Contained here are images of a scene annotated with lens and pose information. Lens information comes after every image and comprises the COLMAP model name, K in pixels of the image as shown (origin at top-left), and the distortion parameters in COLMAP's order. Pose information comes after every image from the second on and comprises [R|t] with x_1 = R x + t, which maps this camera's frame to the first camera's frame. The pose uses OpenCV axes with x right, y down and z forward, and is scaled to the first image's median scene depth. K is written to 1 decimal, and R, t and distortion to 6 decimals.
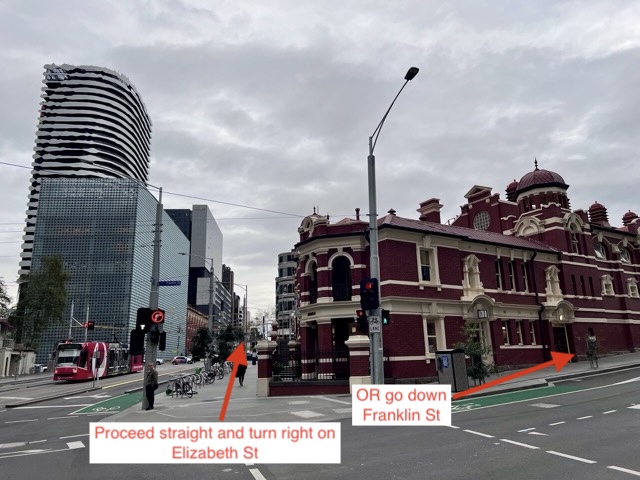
lens RADIAL K [[487.2, 0, 322.9], [0, 487.2, 238.7], [0, 0, 1]] dist [-0.004846, -0.008675]
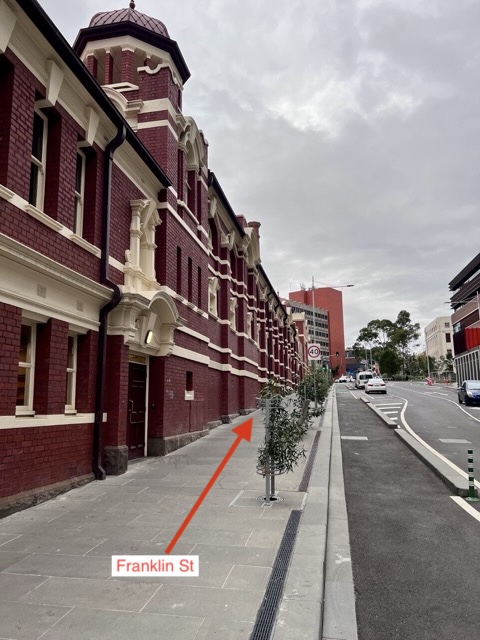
lens RADIAL K [[487.2, 0, 240.2], [0, 487.2, 323.1], [0, 0, 1]] dist [-0.004846, -0.008675]
pose [[0.703131, 0.133191, 0.698475, 0.284650], [-0.177516, 0.984077, -0.008953, 0.144858], [-0.688545, -0.117696, 0.715579, 0.703111]]
